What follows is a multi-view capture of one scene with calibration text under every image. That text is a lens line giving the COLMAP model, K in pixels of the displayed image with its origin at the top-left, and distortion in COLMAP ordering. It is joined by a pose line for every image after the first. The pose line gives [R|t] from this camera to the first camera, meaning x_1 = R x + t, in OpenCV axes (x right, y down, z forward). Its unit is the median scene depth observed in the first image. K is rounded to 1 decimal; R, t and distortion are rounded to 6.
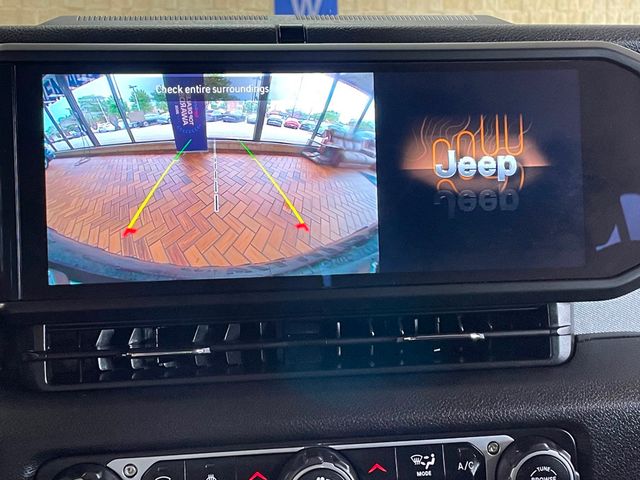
lens RADIAL K [[1028.4, 0, 319.7], [0, 1028.4, 240.0], [0, 0, 1]] dist [0.054988, 0.000000]
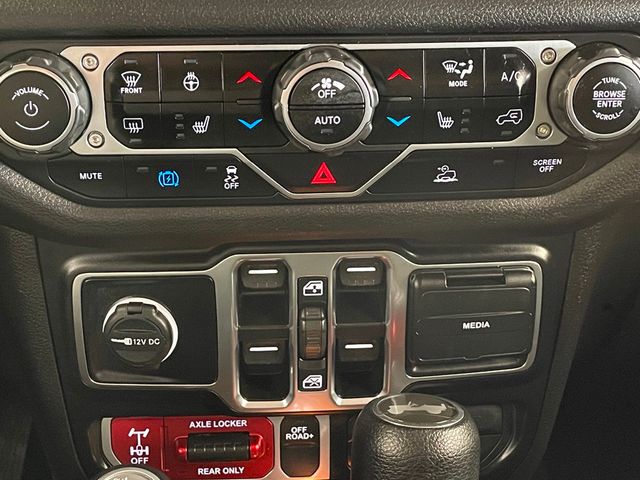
lens RADIAL K [[1028.4, 0, 320.1], [0, 1028.4, 240.1], [0, 0, 1]] dist [0.054988, 0.000000]
pose [[0.998016, 0.040432, -0.048267, 0.037954], [-0.026101, 0.963278, 0.267235, 0.131984], [0.057299, -0.265445, 0.962422, 0.193193]]
